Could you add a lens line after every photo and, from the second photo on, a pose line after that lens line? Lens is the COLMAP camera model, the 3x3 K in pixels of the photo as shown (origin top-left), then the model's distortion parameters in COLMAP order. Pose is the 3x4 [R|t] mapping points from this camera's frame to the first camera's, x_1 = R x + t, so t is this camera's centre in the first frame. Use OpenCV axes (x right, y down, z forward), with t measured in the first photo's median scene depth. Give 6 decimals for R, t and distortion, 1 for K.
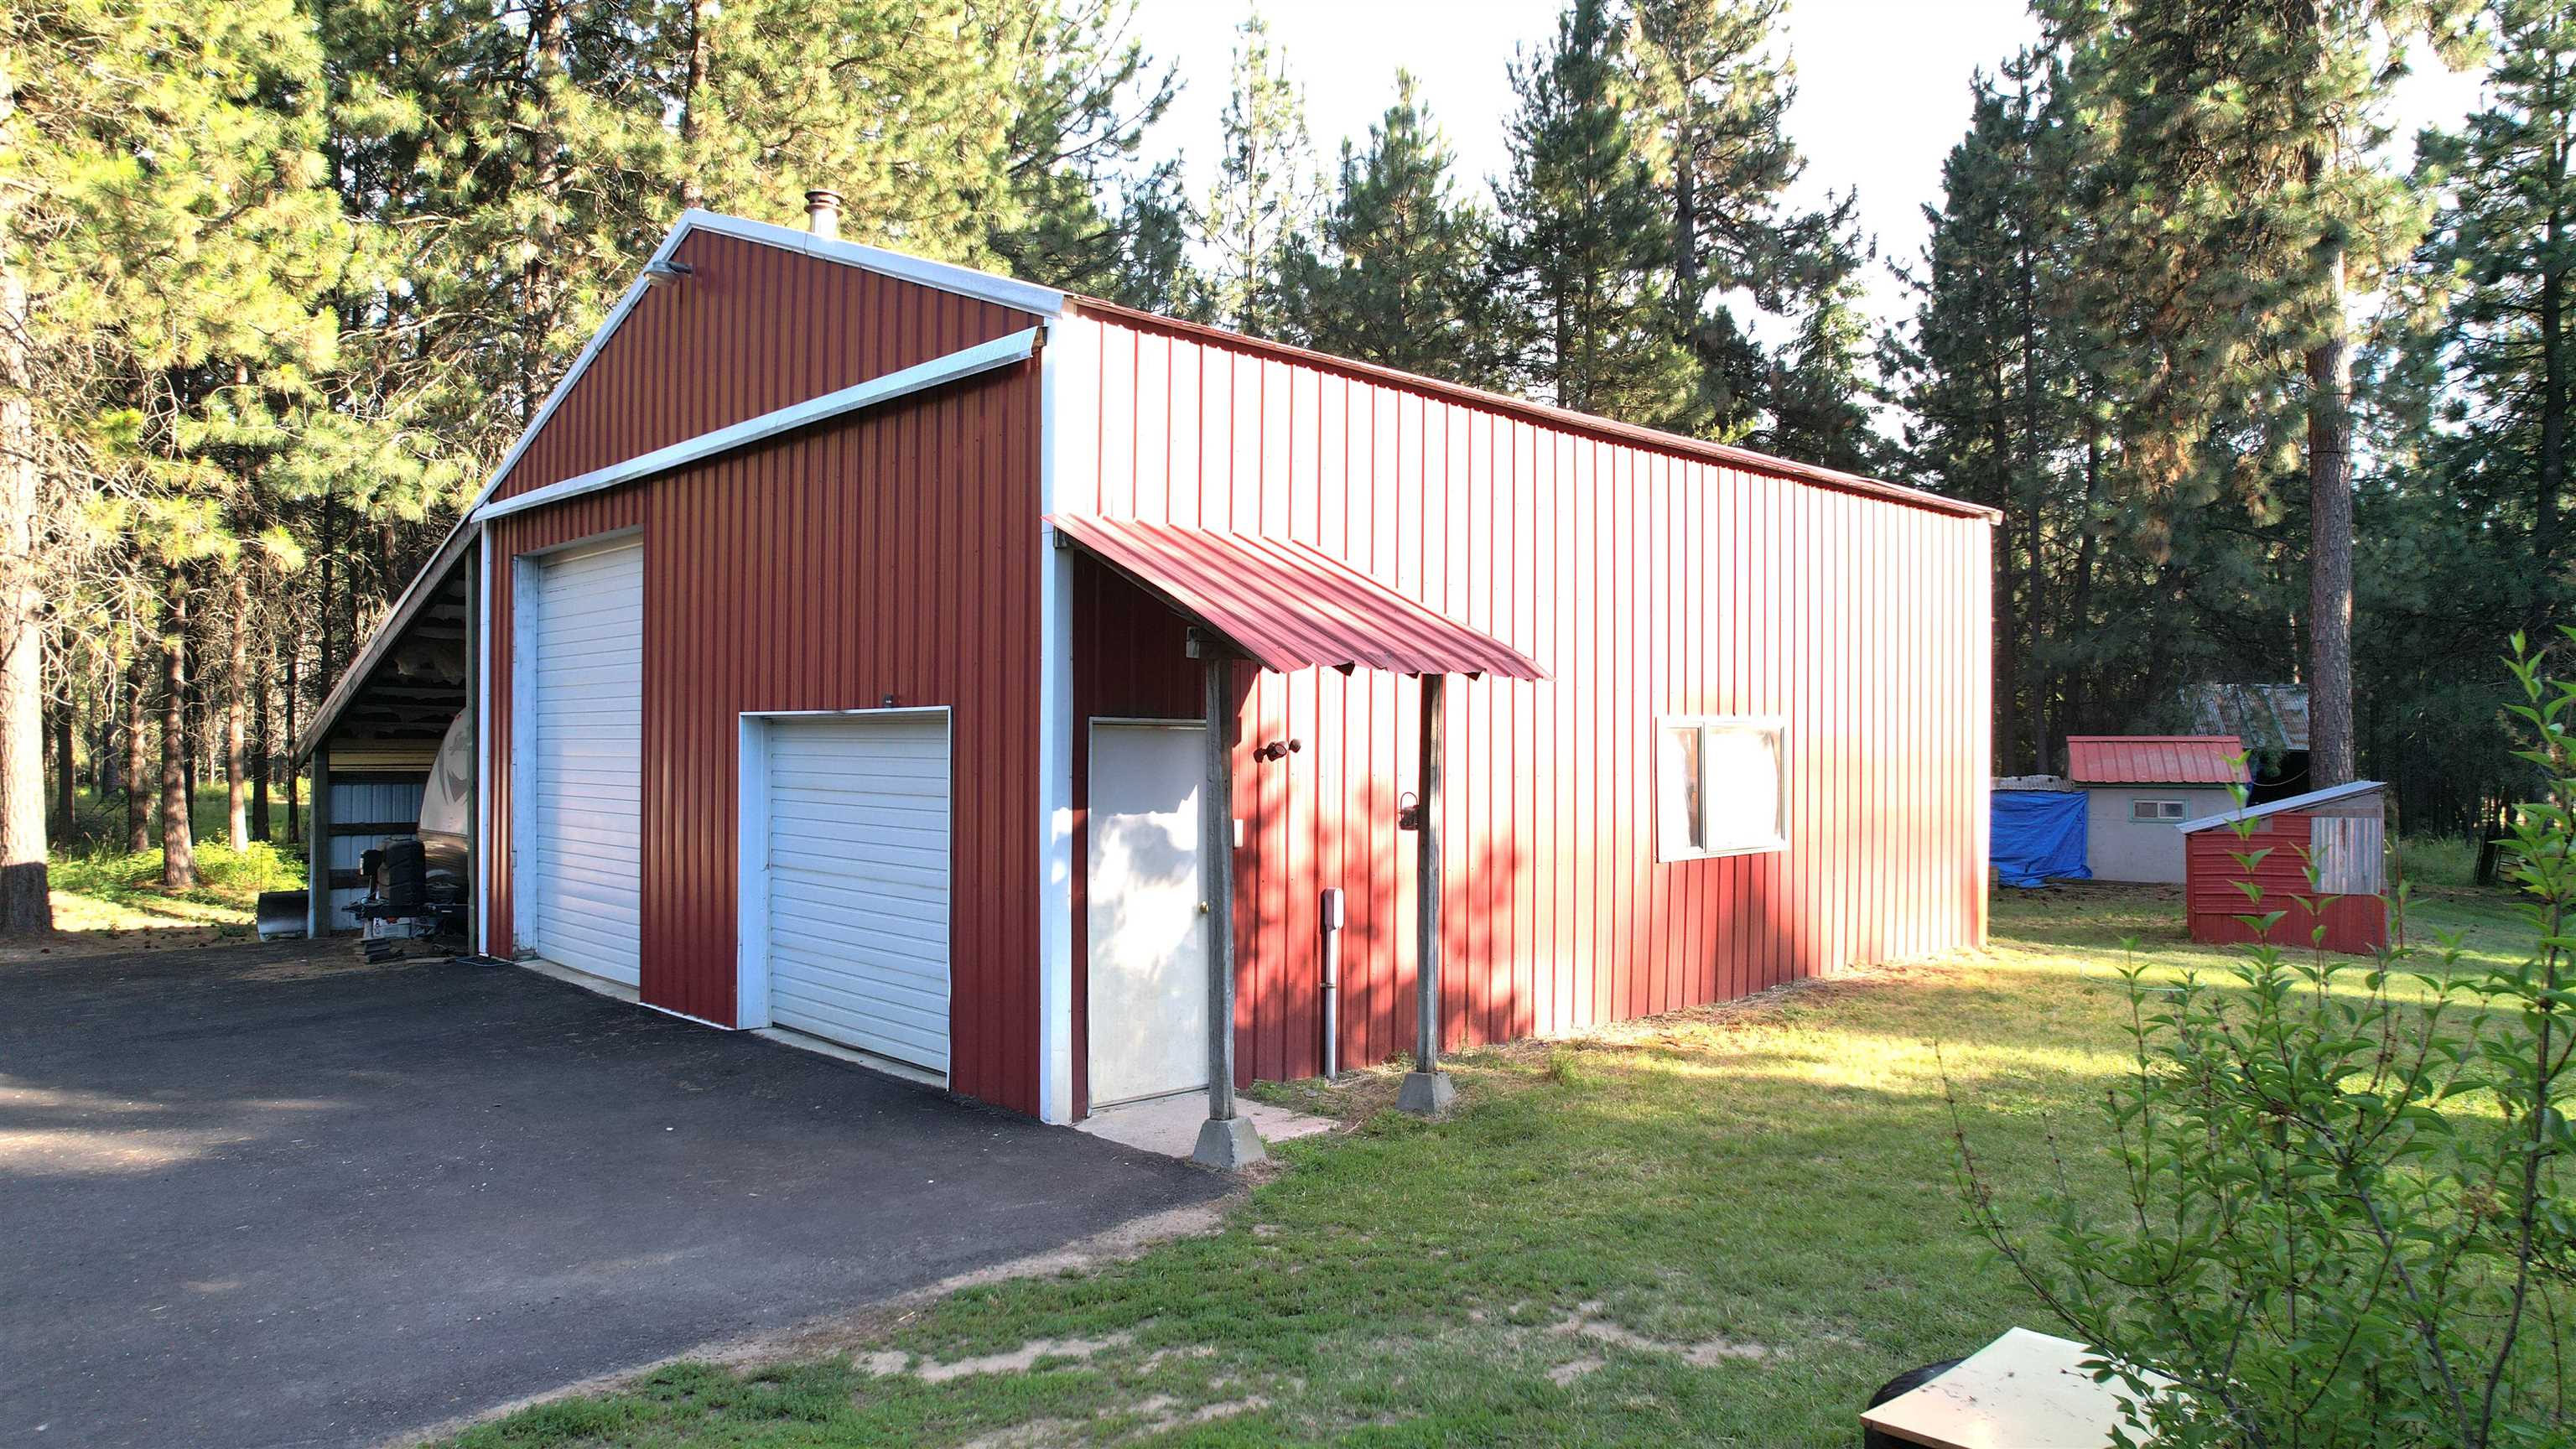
lens RADIAL K [[1635.9, 0, 1301.3], [0, 1635.9, 736.8], [0, 0, 1]] dist [-0.067028, 0.064058]
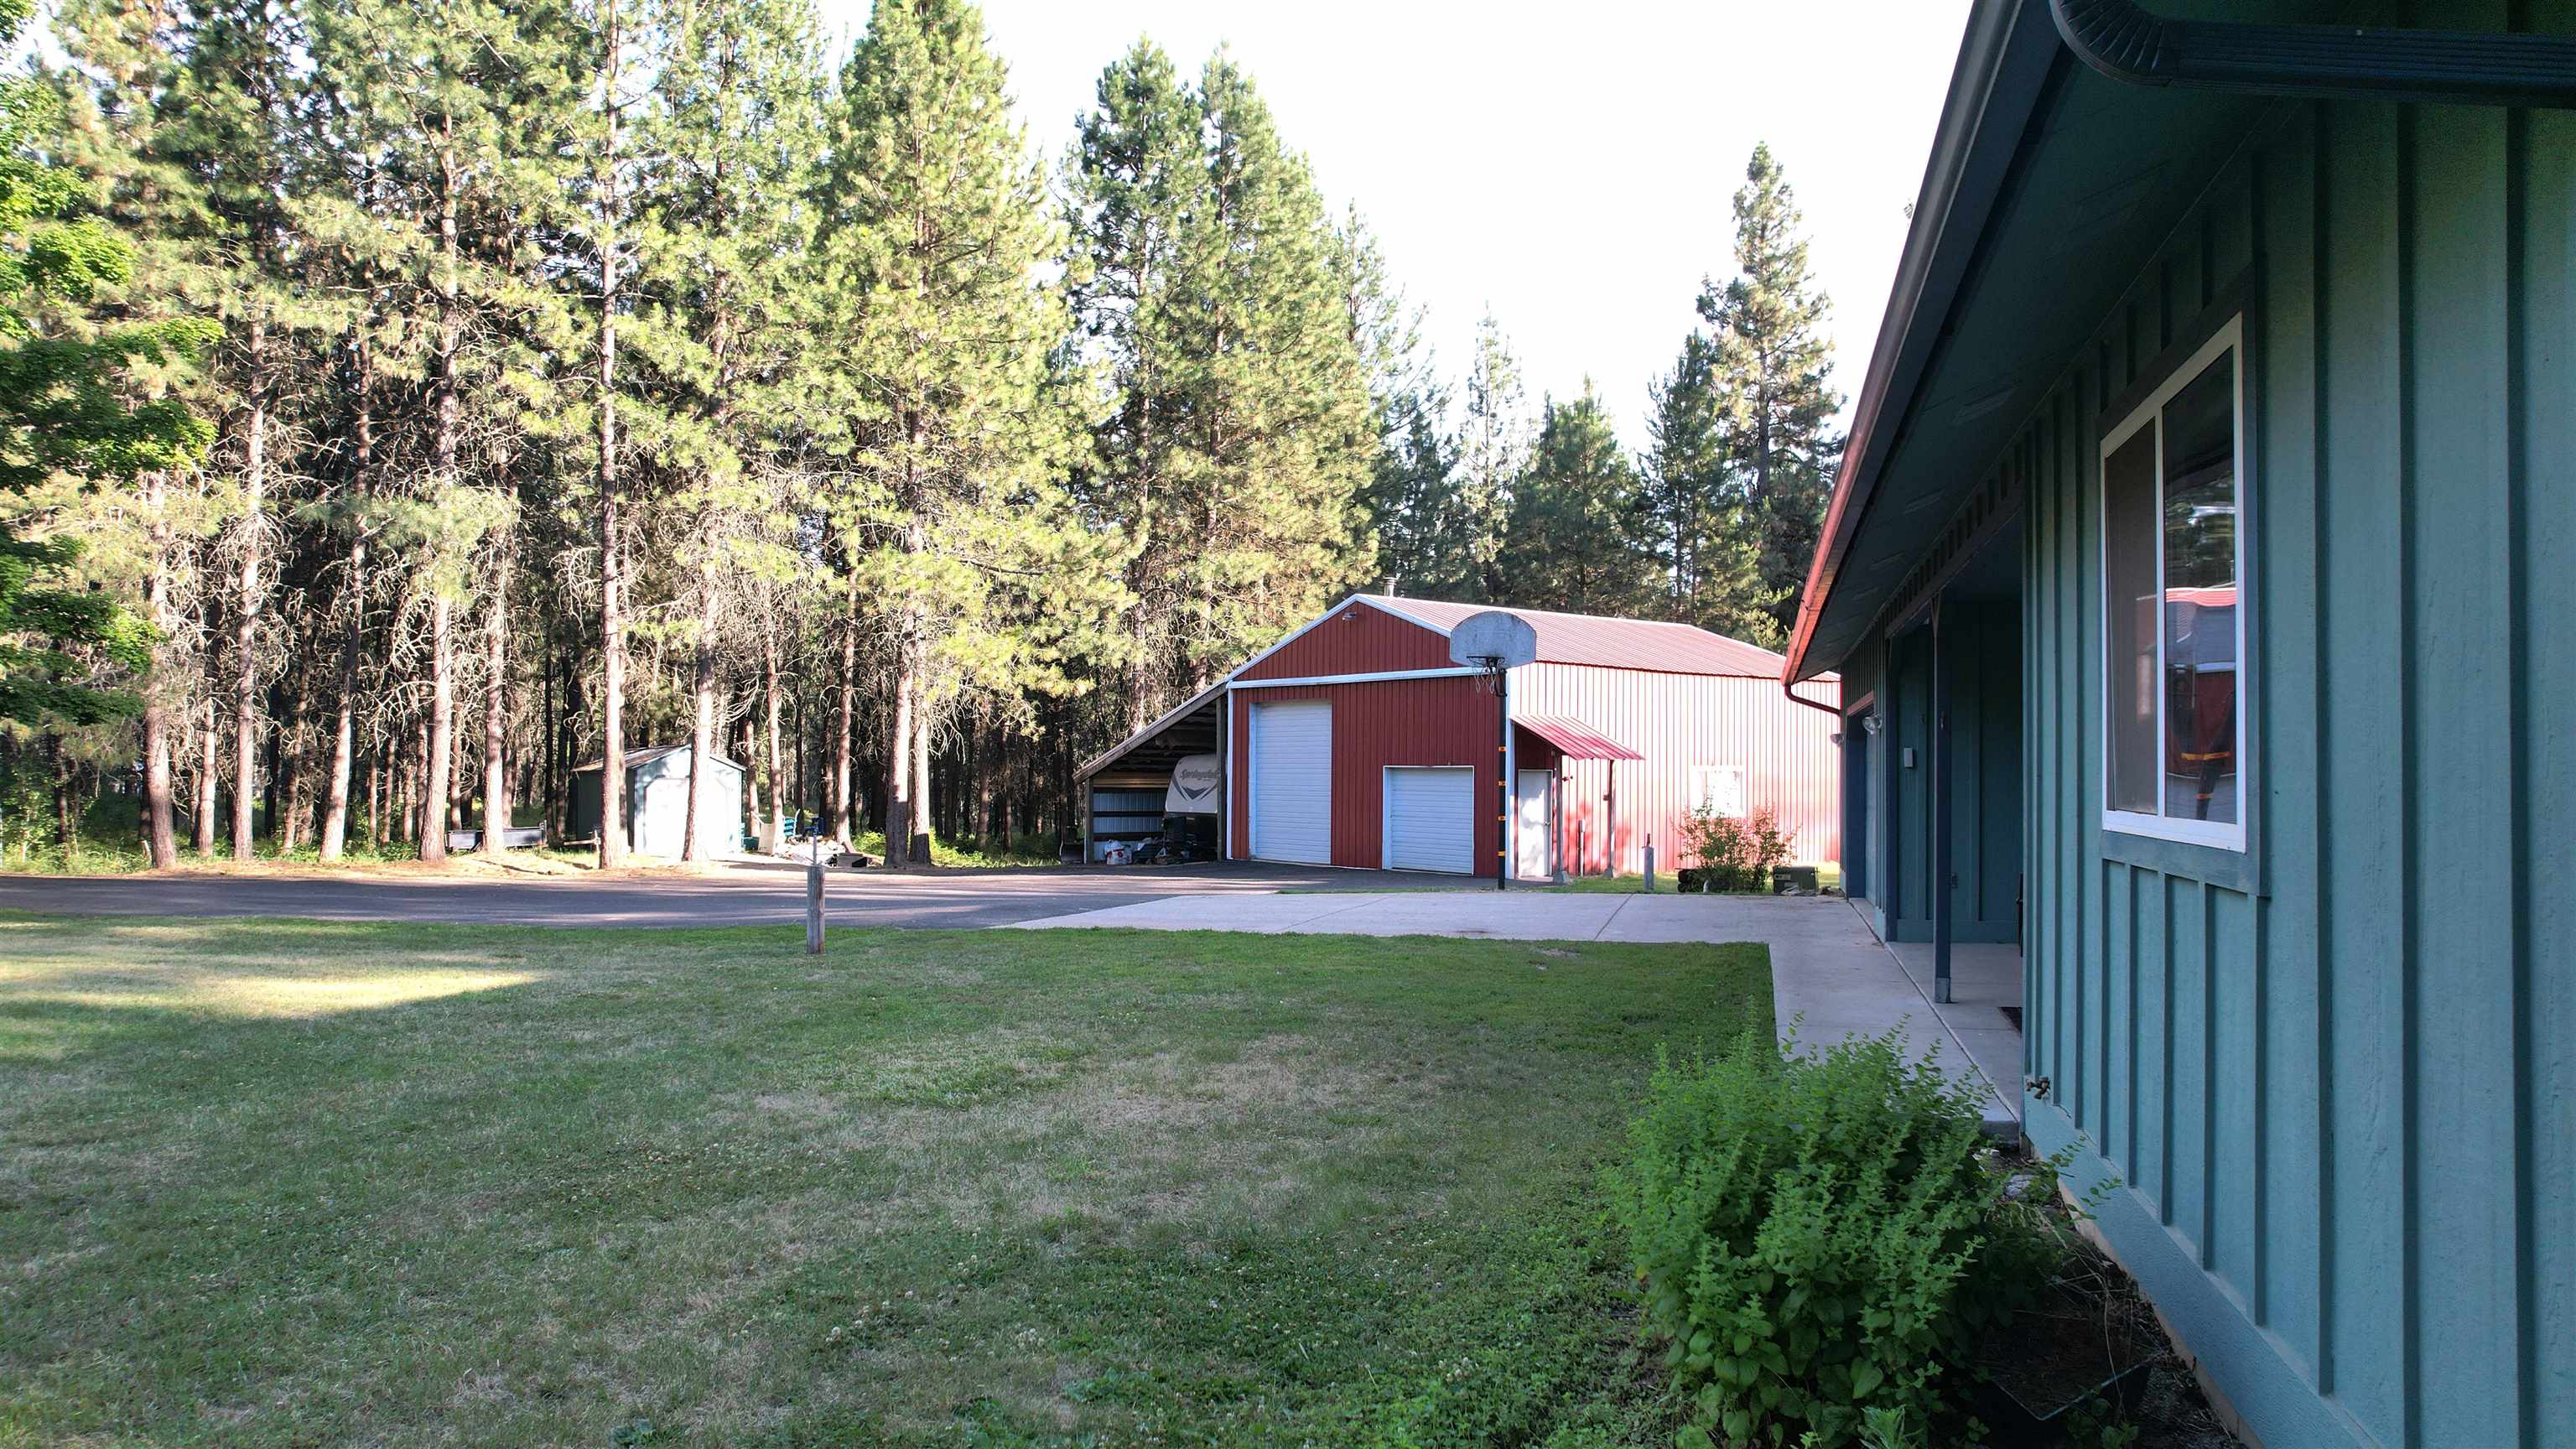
lens RADIAL K [[1635.9, 0, 1301.3], [0, 1635.9, 736.8], [0, 0, 1]] dist [-0.067028, 0.064058]
pose [[0.995059, -0.001186, -0.099275, -0.190968], [-0.000699, 0.999820, -0.018950, -0.010662], [0.099279, 0.018925, 0.994880, -2.095281]]
